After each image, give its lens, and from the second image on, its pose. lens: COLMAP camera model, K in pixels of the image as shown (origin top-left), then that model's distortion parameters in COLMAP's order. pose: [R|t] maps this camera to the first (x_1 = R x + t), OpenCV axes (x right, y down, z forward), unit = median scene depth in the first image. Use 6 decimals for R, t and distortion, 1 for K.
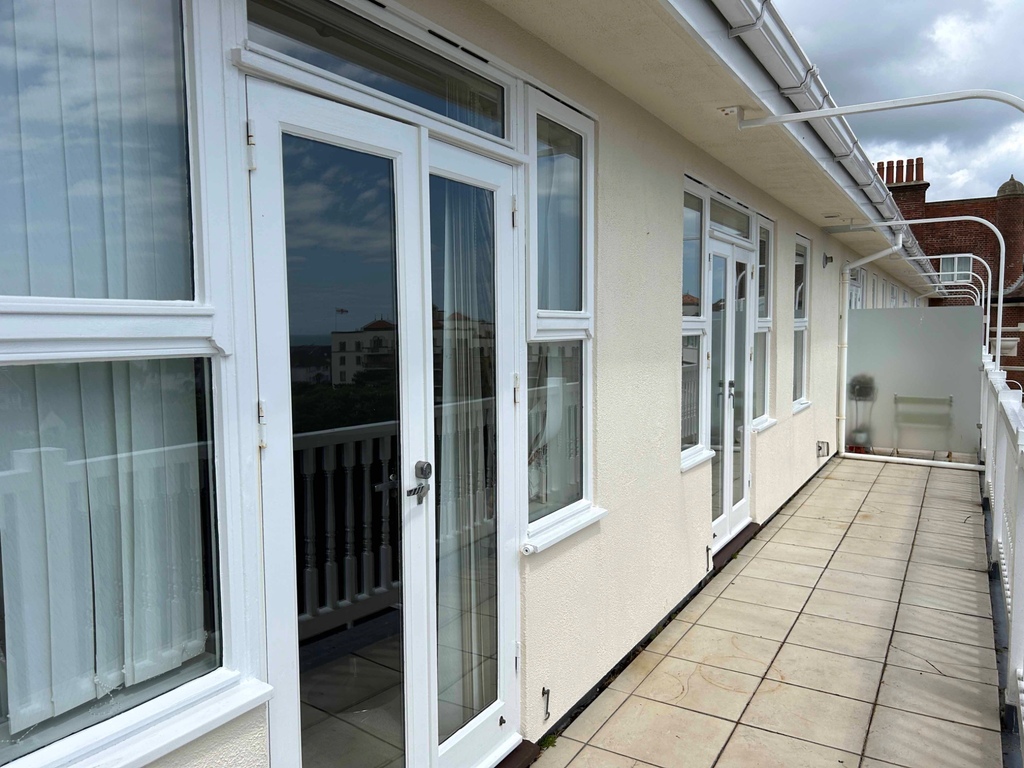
lens RADIAL K [[775.9, 0, 509.5], [0, 775.9, 385.1], [0, 0, 1]] dist [0.062981, -0.073792]
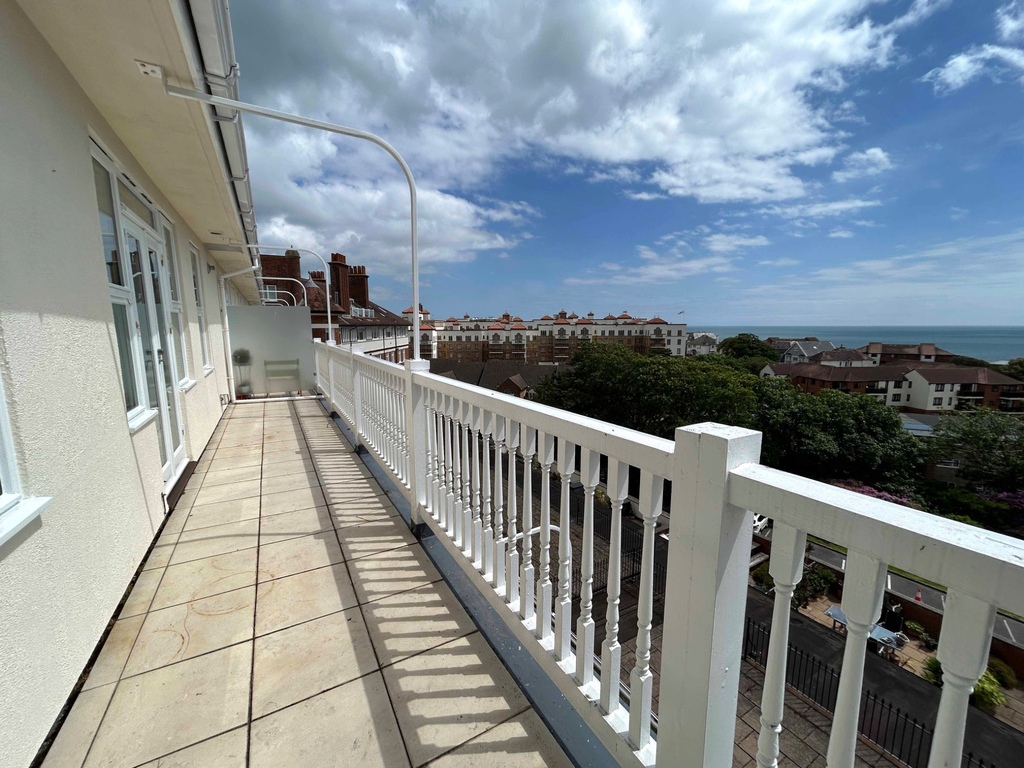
lens RADIAL K [[416.1, 0, 516.3], [0, 416.1, 382.5], [0, 0, 1]] dist [-0.001045, 0.002460]
pose [[0.493243, -0.113650, 0.862435, 0.002230], [0.064807, 0.993474, 0.093854, 0.018886], [-0.867474, 0.009599, 0.497390, 0.205517]]
